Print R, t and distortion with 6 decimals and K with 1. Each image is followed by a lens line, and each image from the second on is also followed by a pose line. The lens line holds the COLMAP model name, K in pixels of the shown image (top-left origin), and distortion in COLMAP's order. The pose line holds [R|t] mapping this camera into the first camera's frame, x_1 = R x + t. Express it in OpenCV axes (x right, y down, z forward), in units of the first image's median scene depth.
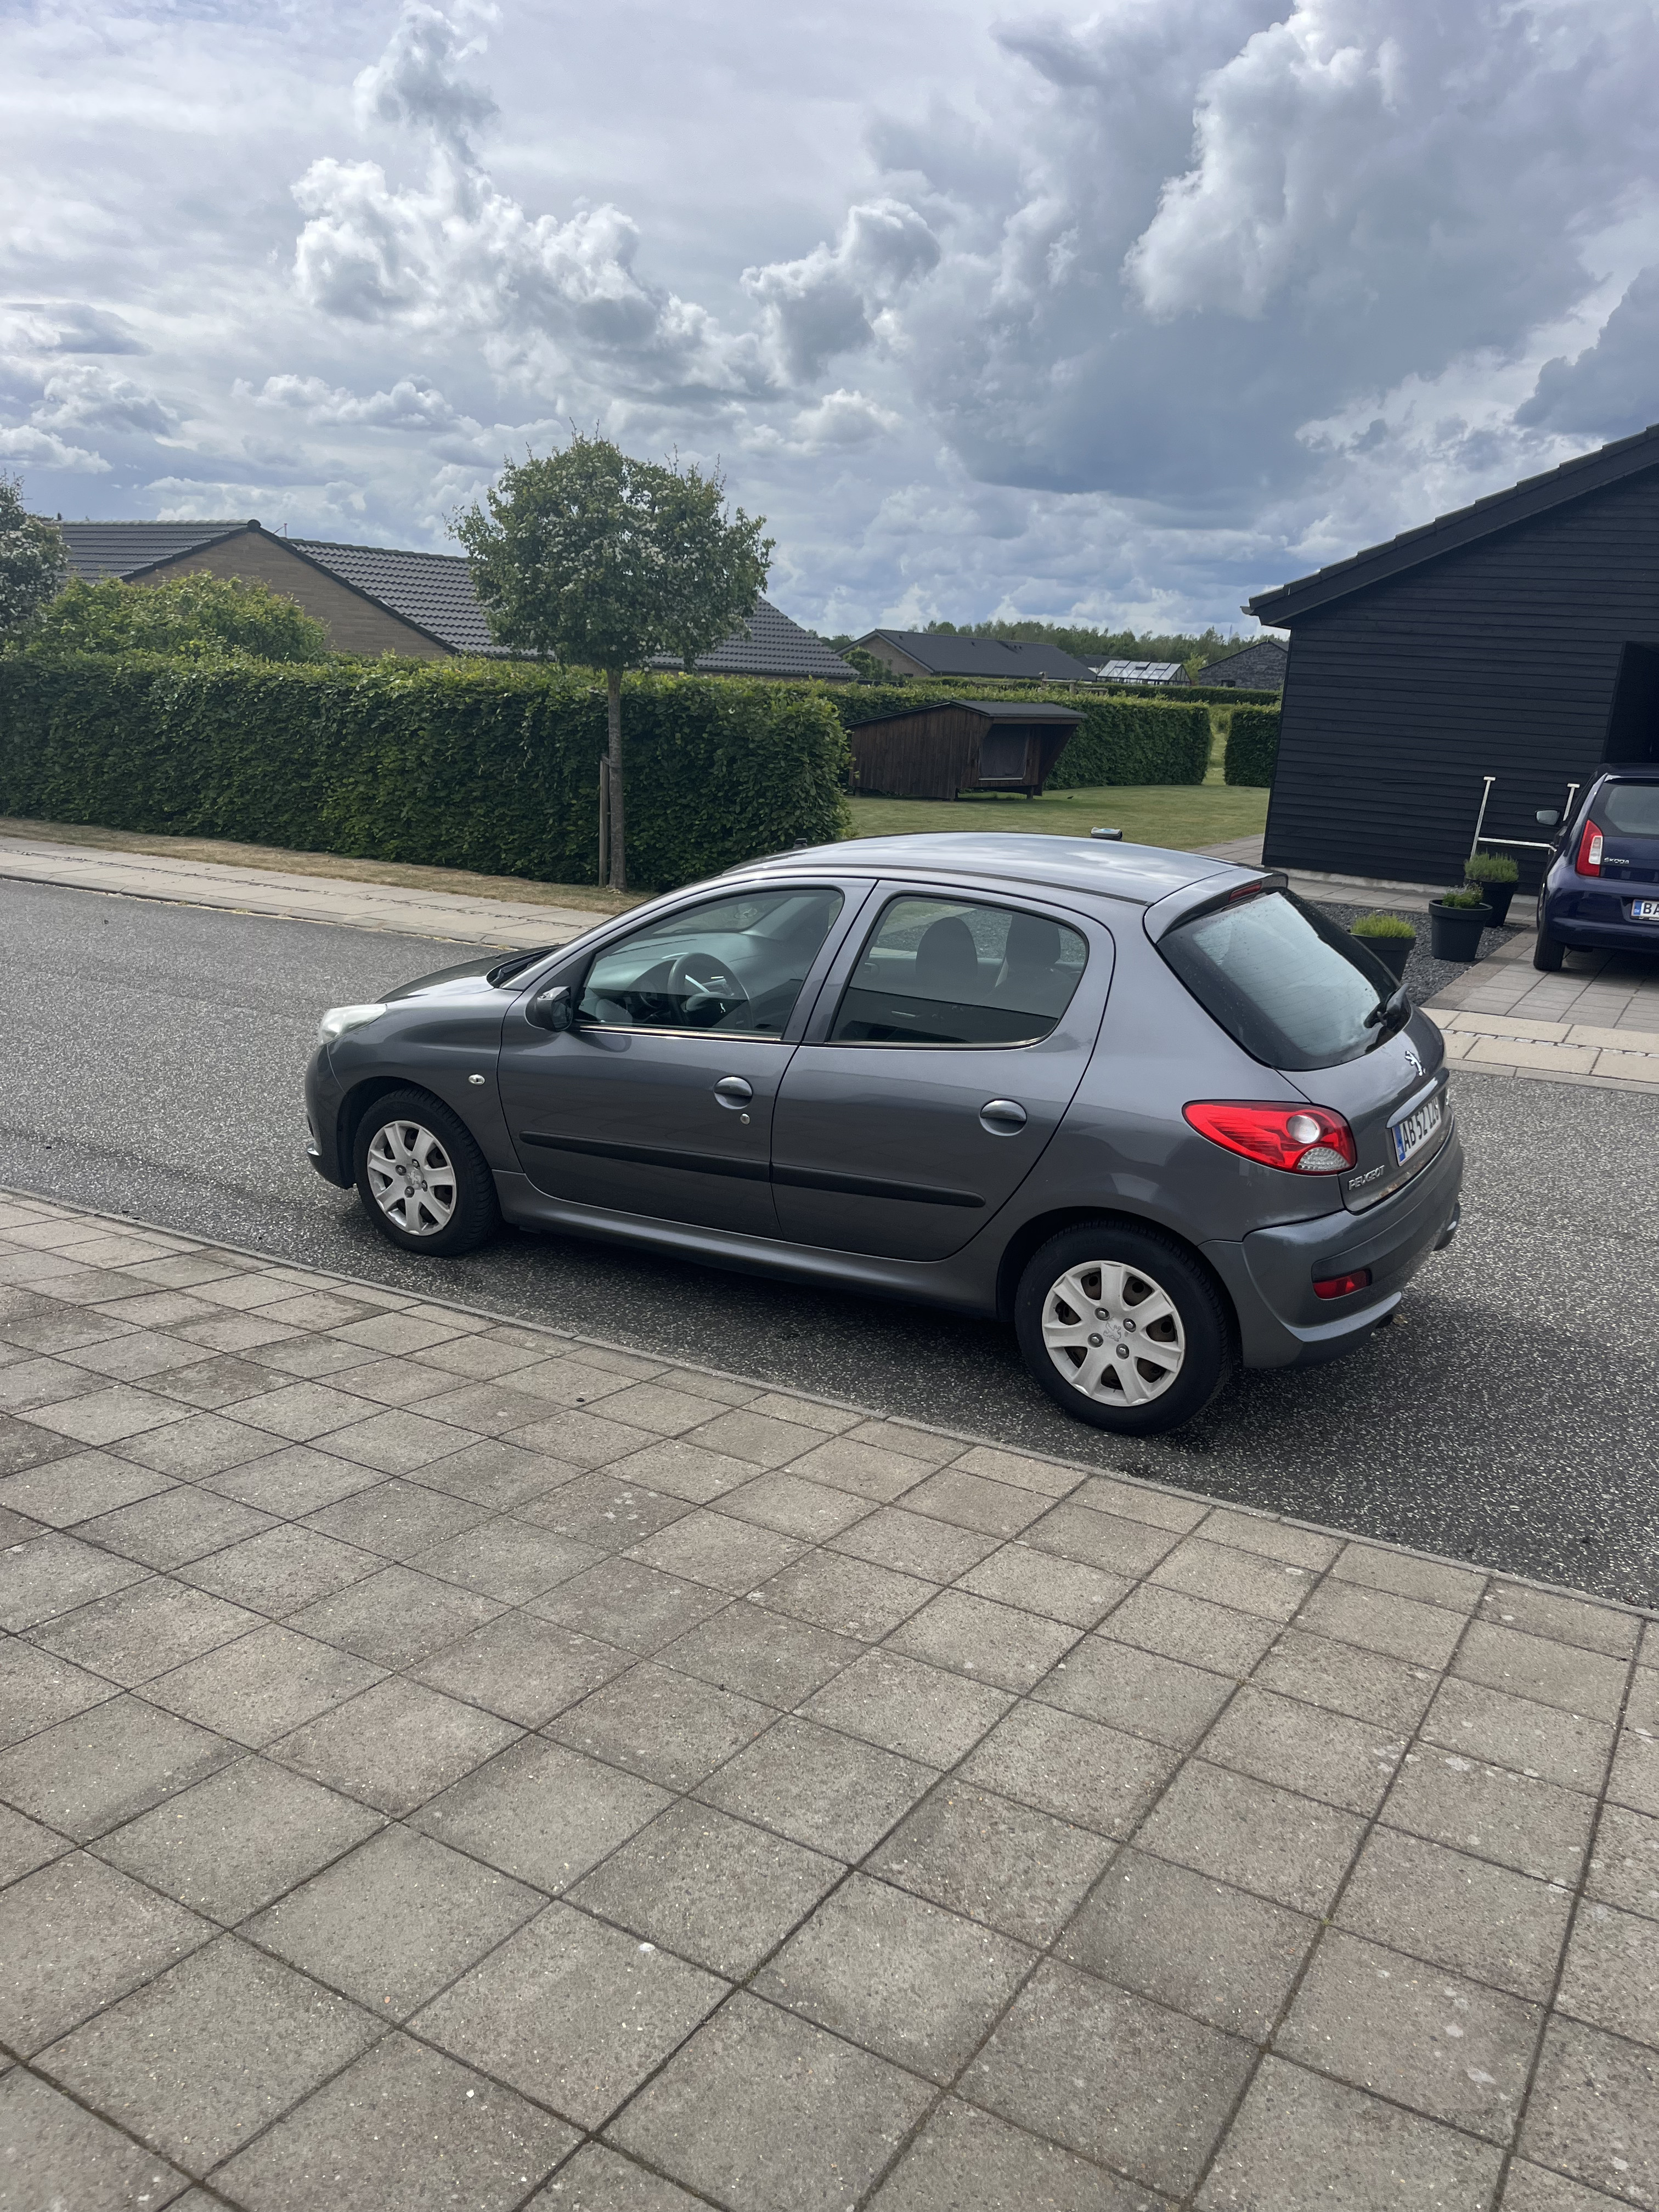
lens RADIAL K [[1662.4, 0, 841.0], [0, 1662.4, 1098.2], [0, 0, 1]] dist [0.040496, -0.000586]
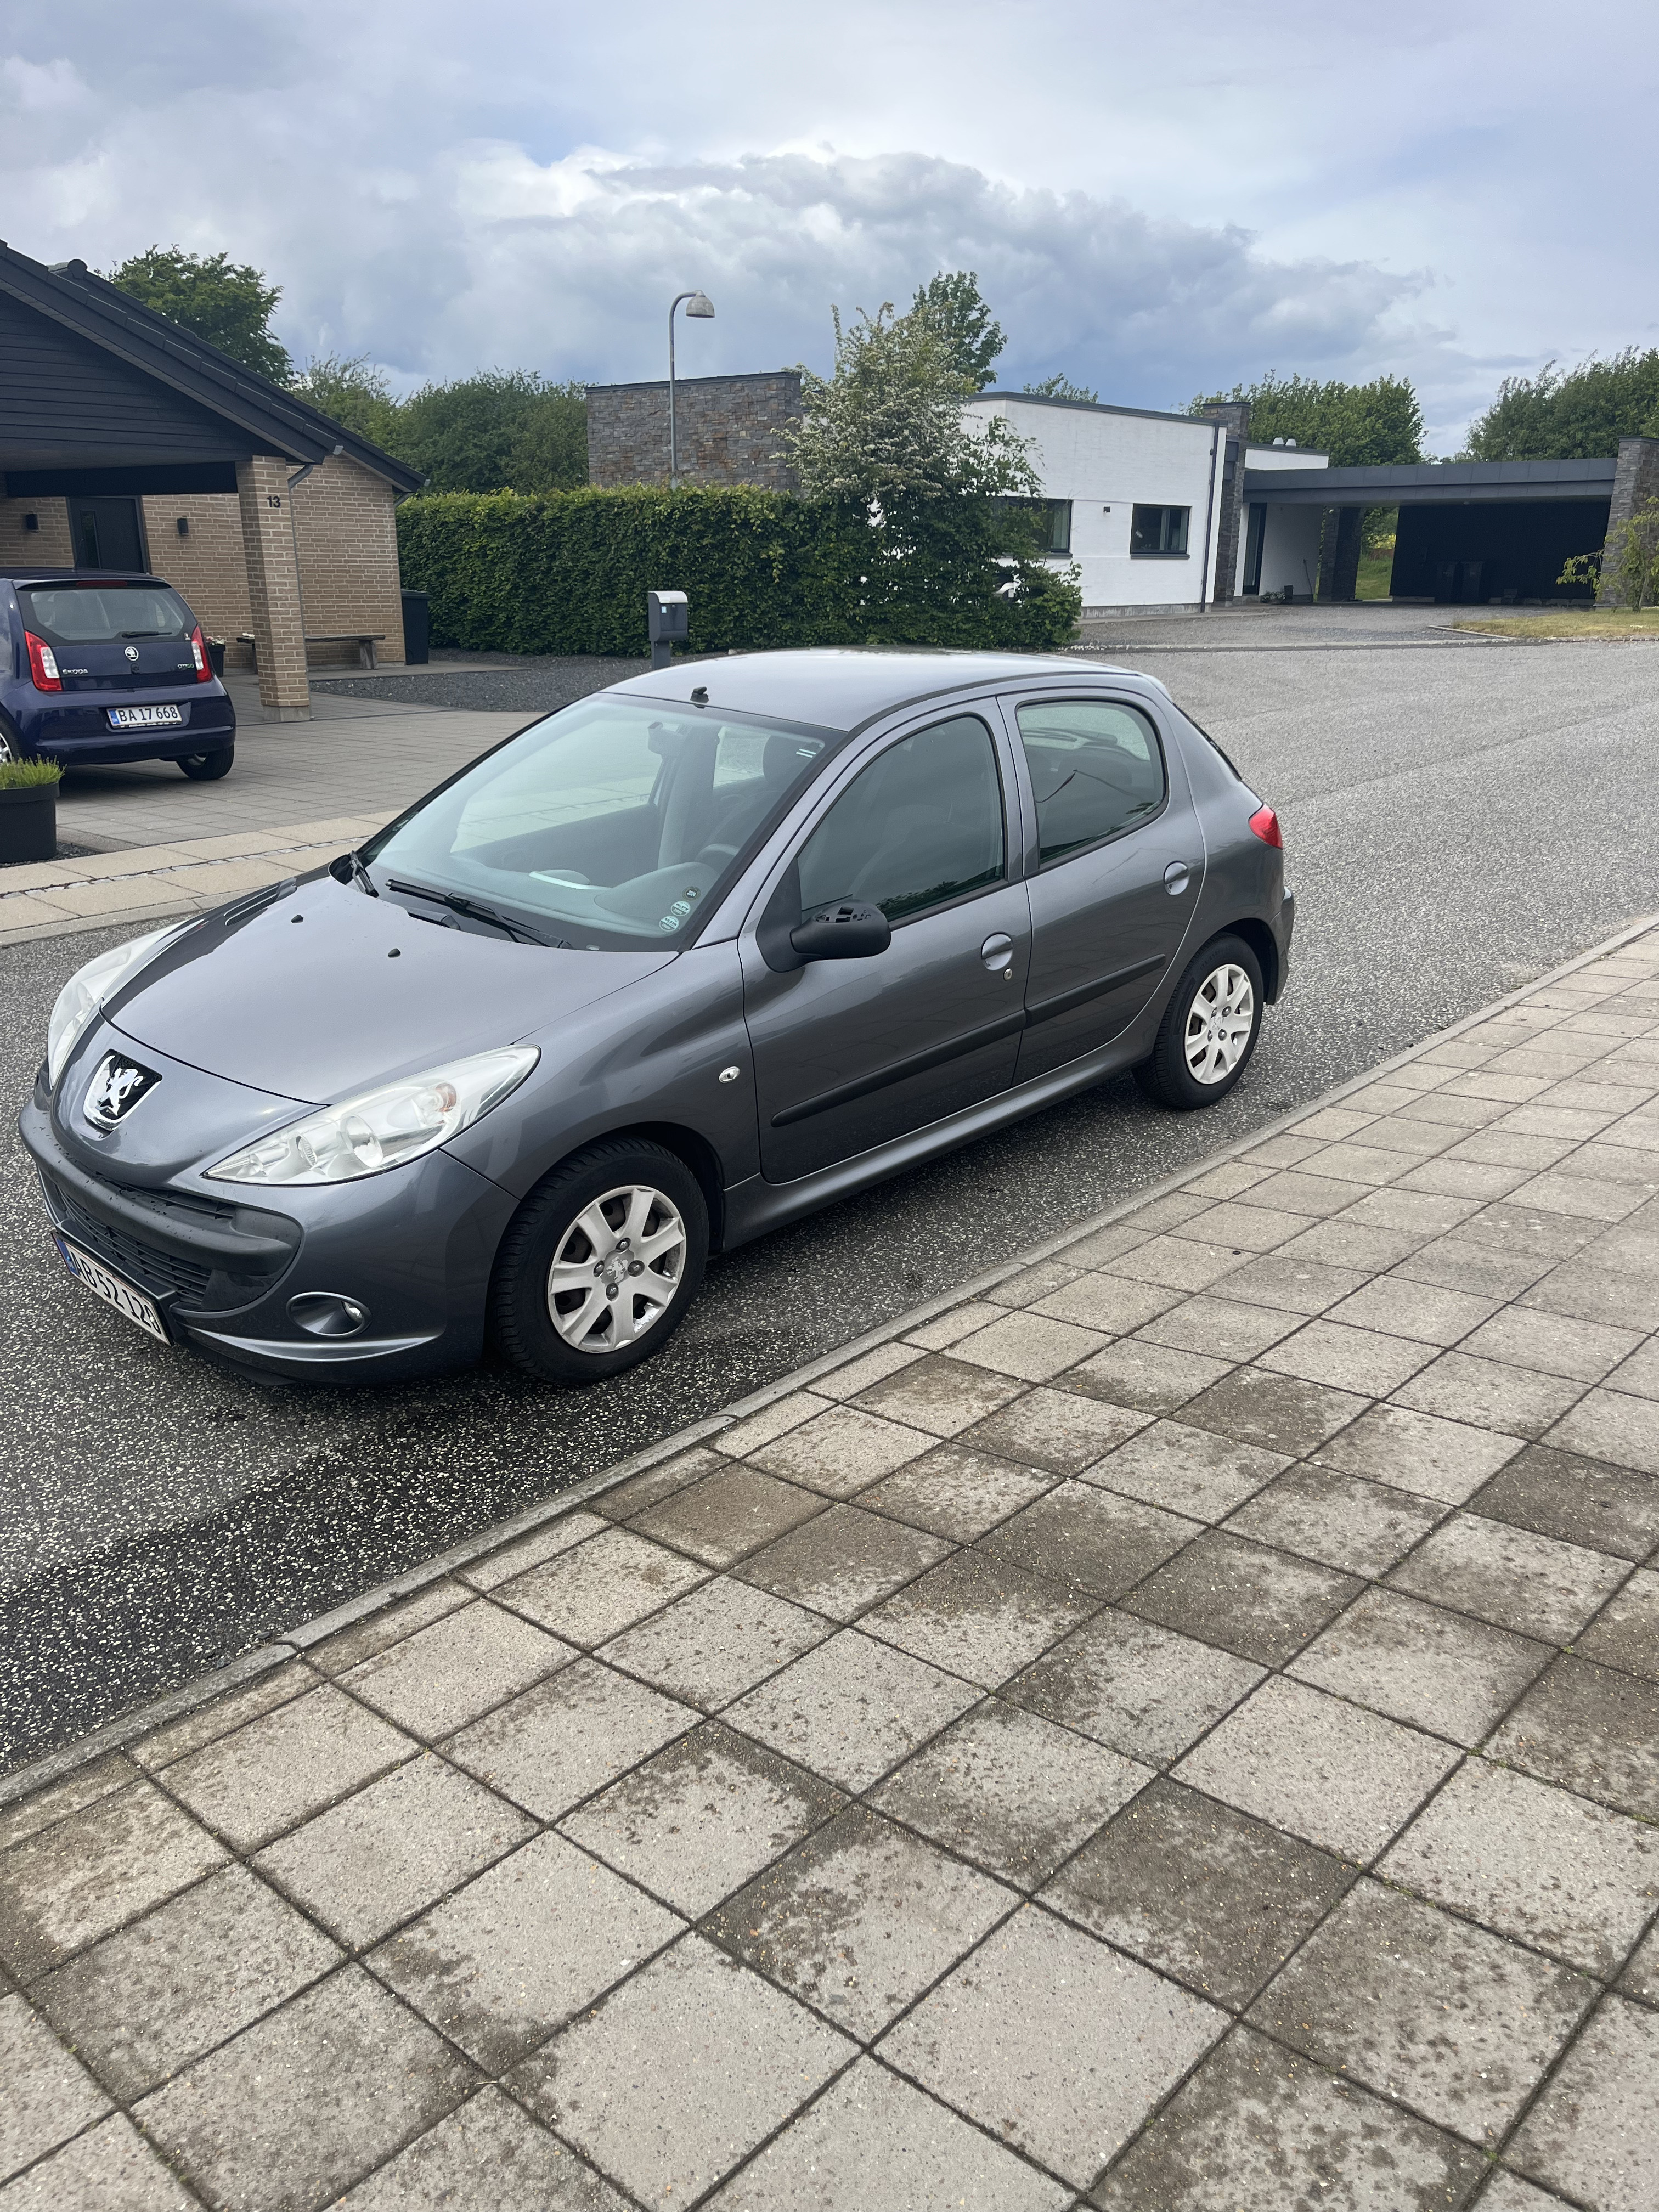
lens RADIAL K [[1662.4, 0, 838.6], [0, 1662.4, 1120.4], [0, 0, 1]] dist [0.040496, -0.000586]
pose [[0.237197, -0.365345, 0.900145, -0.989894], [0.249685, 0.918388, 0.306955, -0.231812], [-0.938827, 0.151944, 0.309060, 0.839799]]
